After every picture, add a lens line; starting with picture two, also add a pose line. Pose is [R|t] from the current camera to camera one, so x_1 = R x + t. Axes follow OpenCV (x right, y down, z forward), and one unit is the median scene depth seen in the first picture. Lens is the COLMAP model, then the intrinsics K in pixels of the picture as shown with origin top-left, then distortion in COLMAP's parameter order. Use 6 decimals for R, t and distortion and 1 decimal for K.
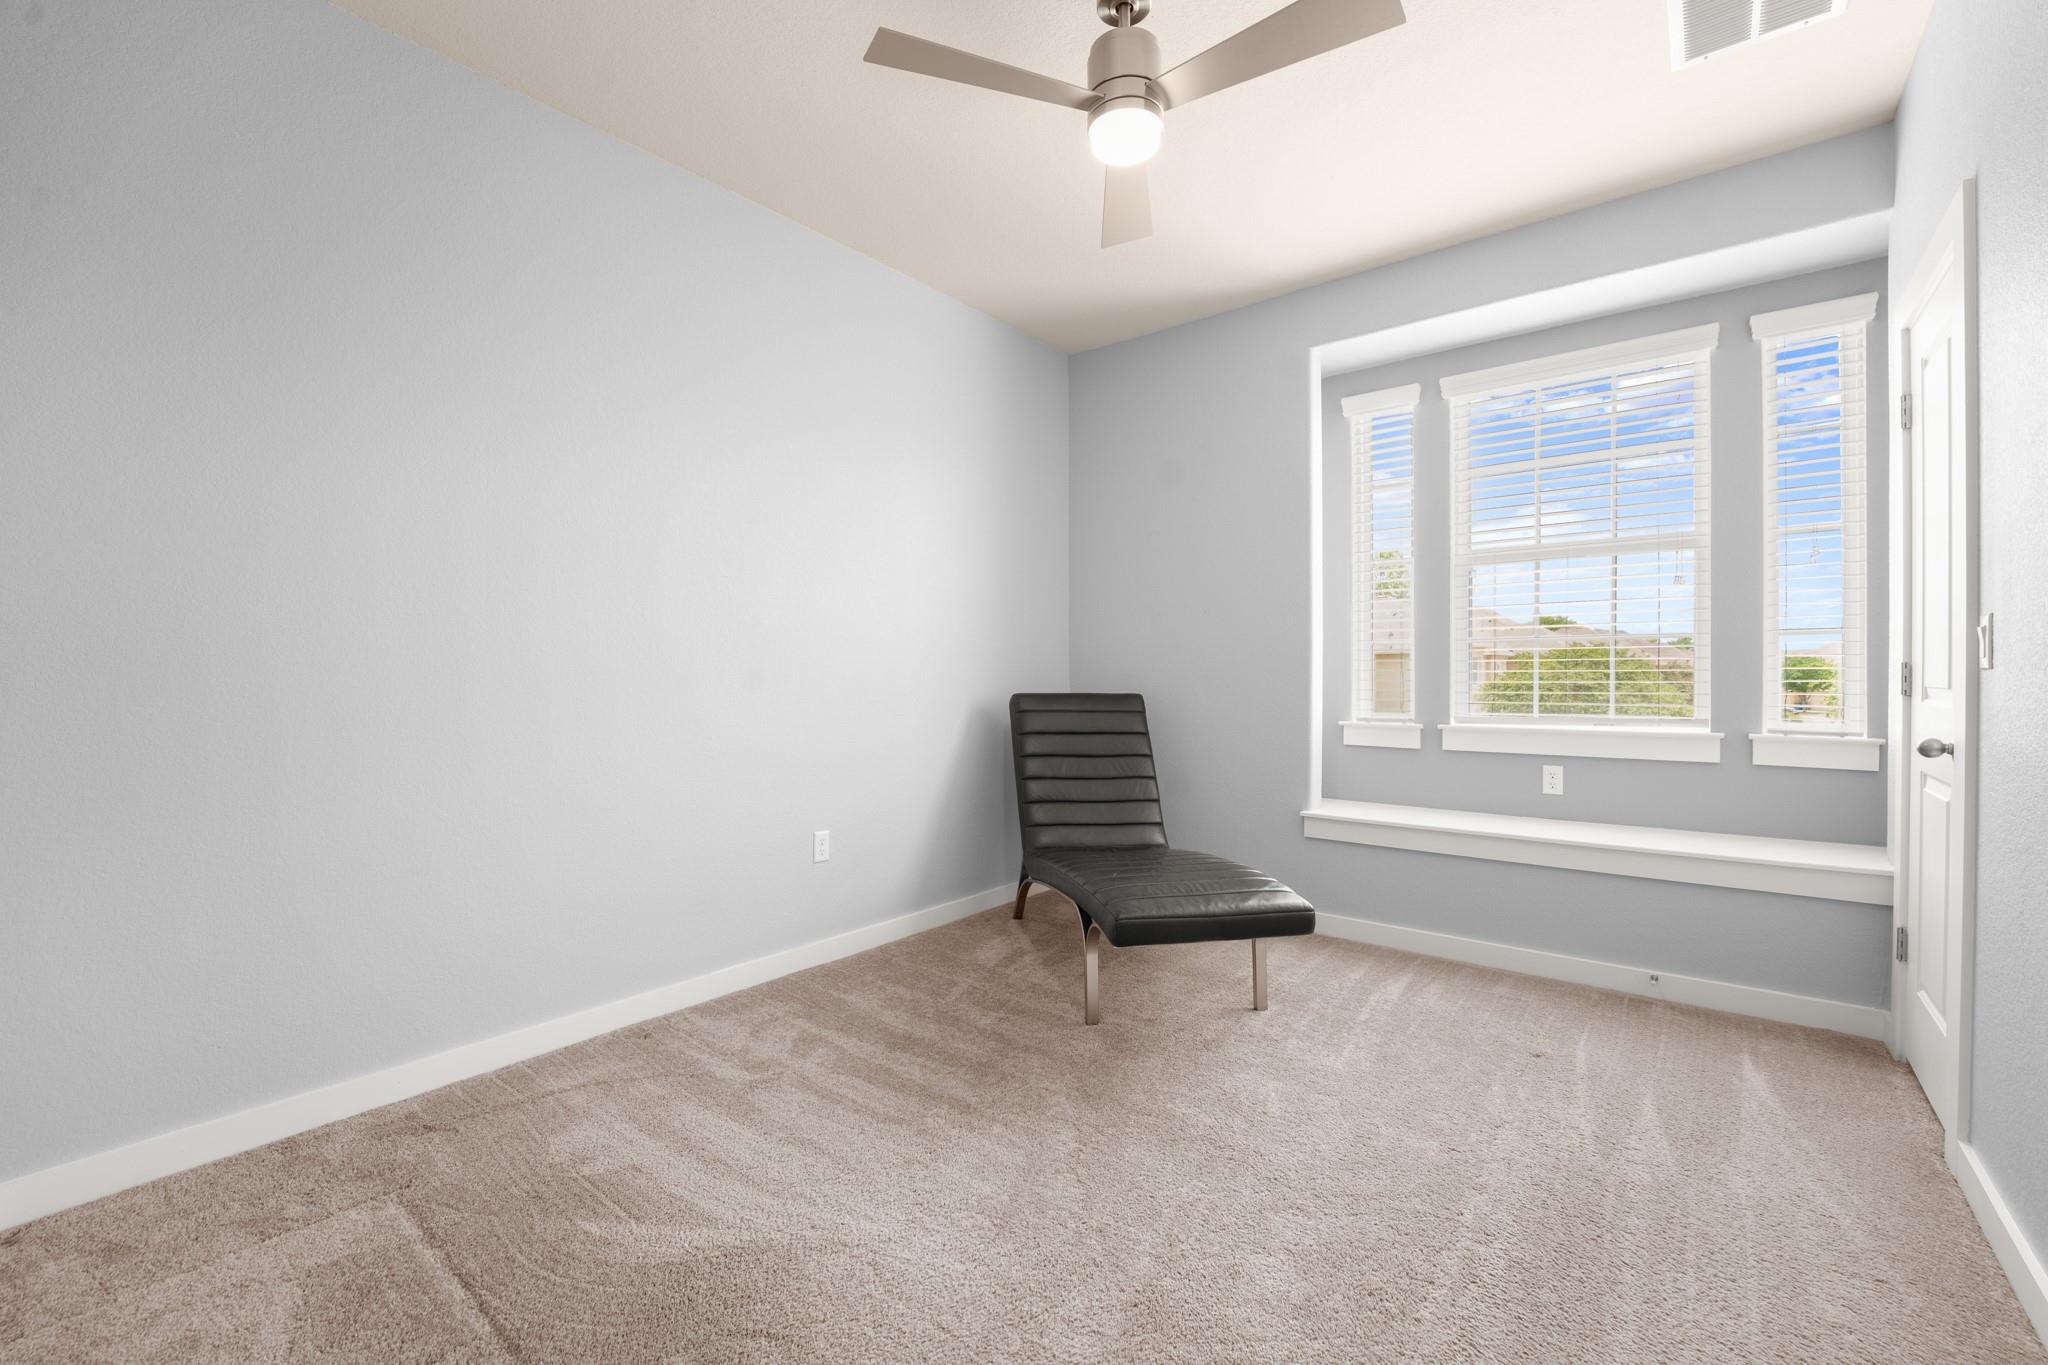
lens RADIAL K [[836.4, 0, 968.4], [0, 836.4, 679.0], [0, 0, 1]] dist [-0.027463, 0.001223]
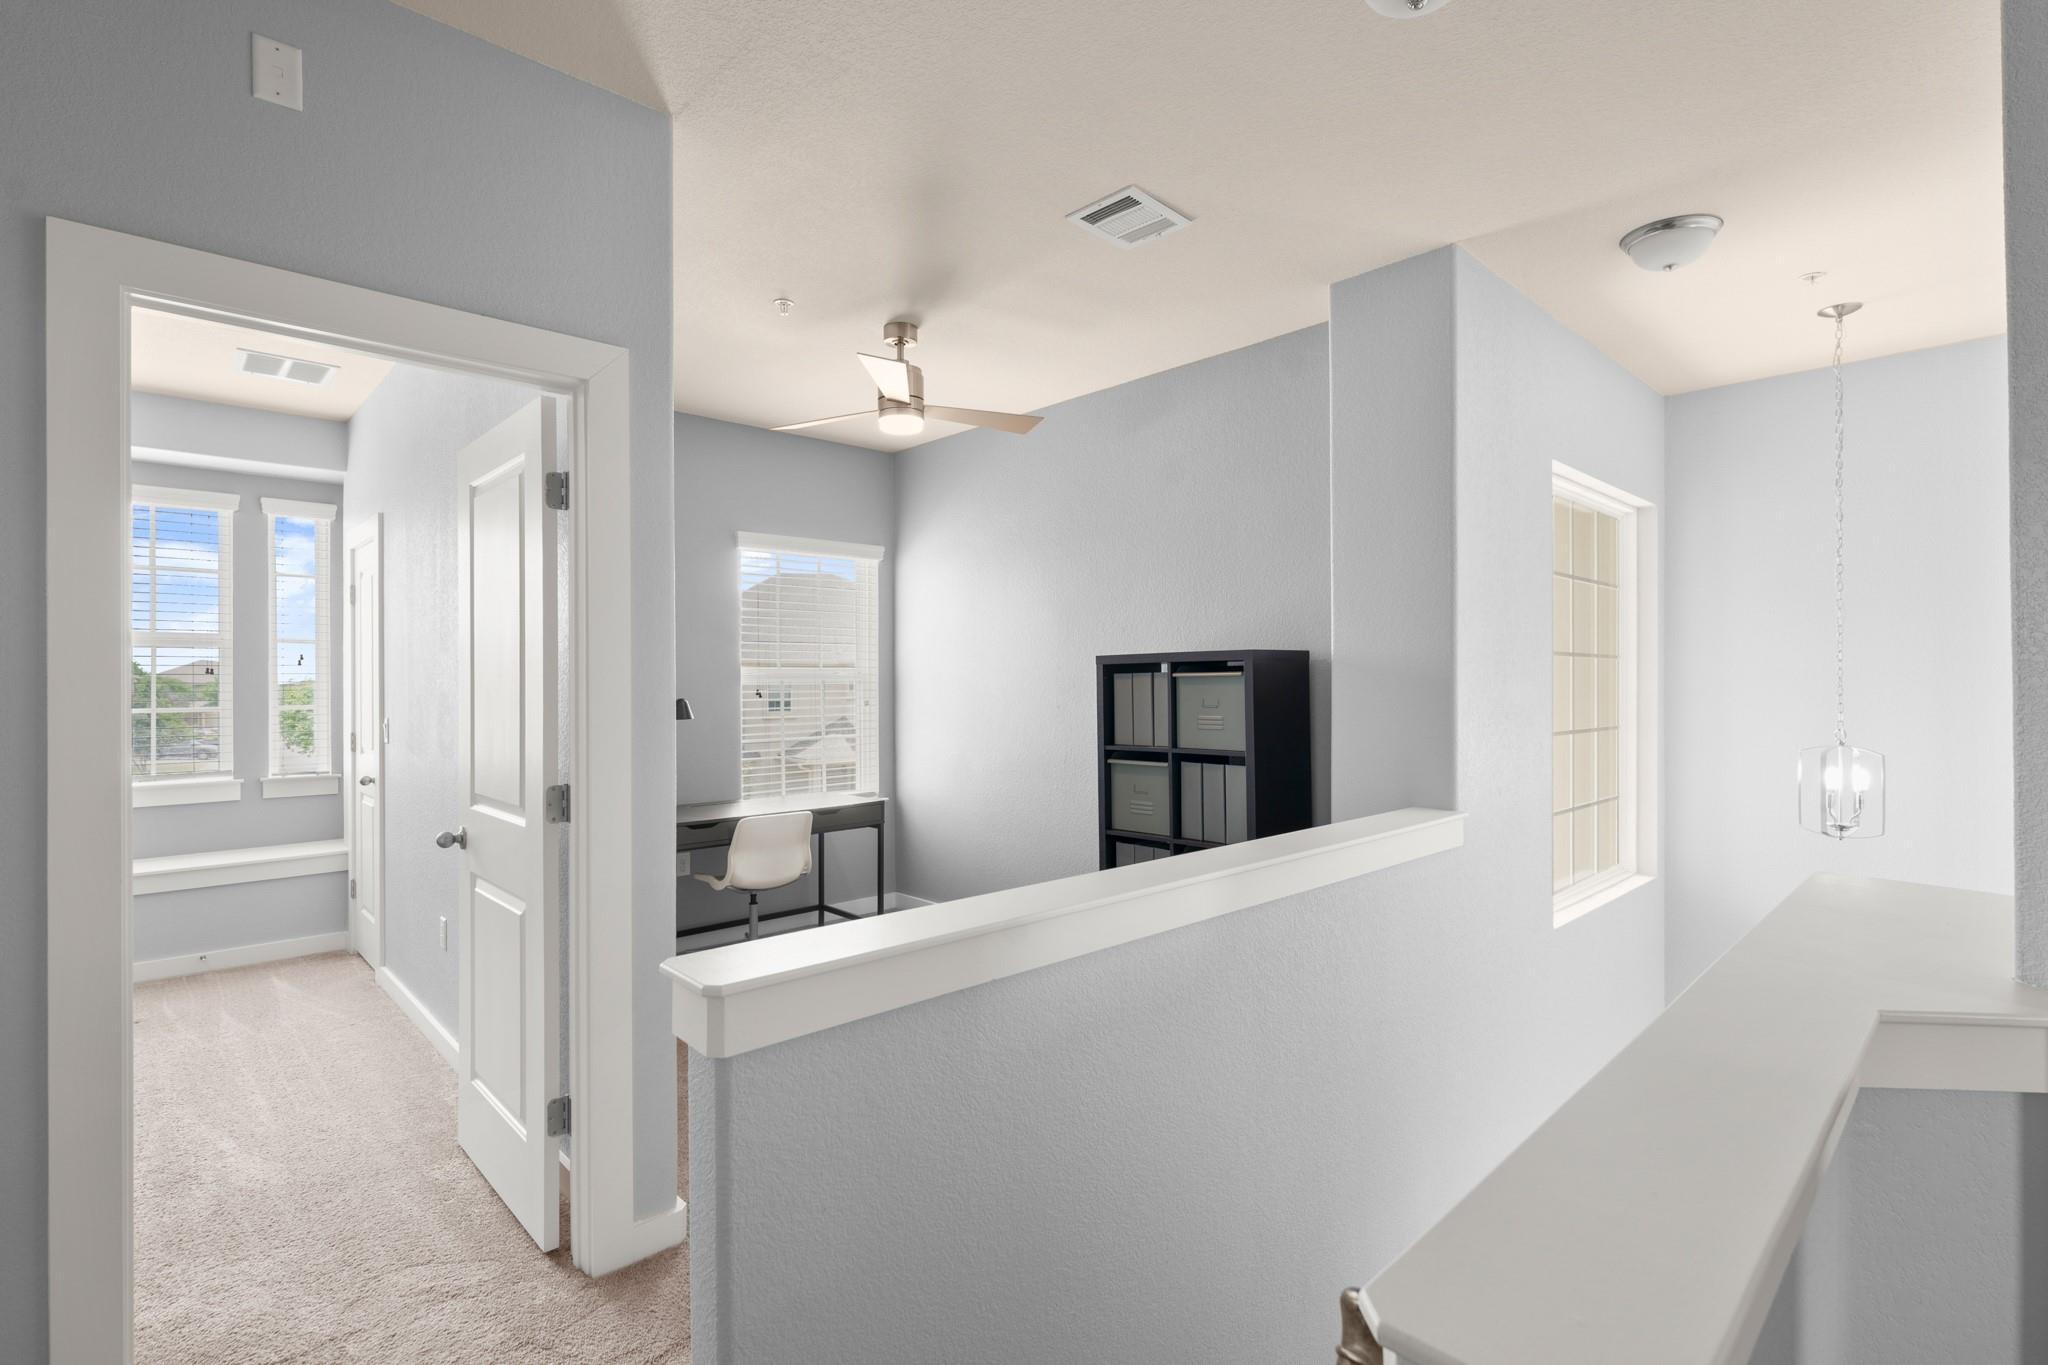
lens RADIAL K [[954.6, 0, 1028.7], [0, 954.6, 692.6], [0, 0, 1]] dist [0.005069, 0.003034]
pose [[0.087798, -0.000255, 0.996138, -0.839187], [0.009735, 0.999952, -0.000602, -0.094362], [-0.996091, 0.009750, 0.087797, -0.694872]]
